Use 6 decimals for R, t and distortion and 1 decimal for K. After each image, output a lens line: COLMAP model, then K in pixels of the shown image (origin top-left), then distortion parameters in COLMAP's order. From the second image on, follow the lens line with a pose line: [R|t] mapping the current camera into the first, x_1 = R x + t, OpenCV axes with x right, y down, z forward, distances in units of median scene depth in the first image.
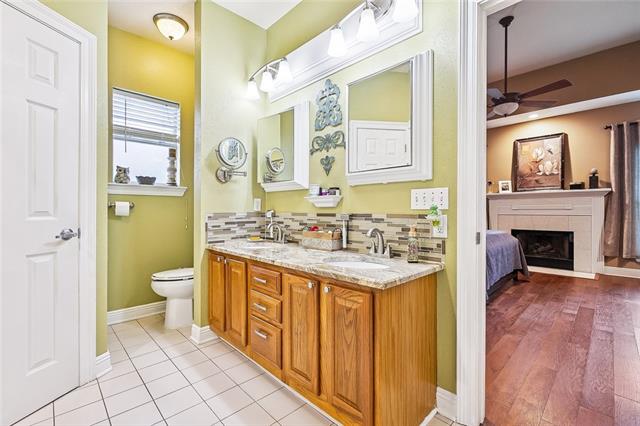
lens RADIAL K [[284.6, 0, 318.7], [0, 284.6, 209.6], [0, 0, 1]] dist [0.000638, 0.000352]
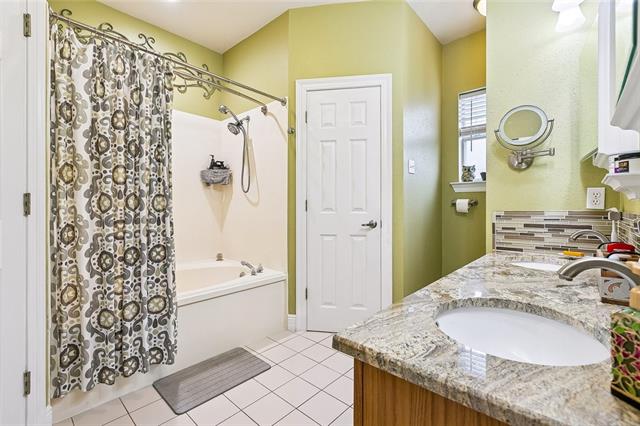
lens RADIAL K [[284.6, 0, 318.7], [0, 284.6, 209.6], [0, 0, 1]] dist [0.000638, 0.000352]
pose [[0.064522, 0.009453, -0.997872, 0.358510], [0.001914, 0.999952, 0.009597, -0.000503], [0.997914, -0.002529, 0.064500, 0.423990]]
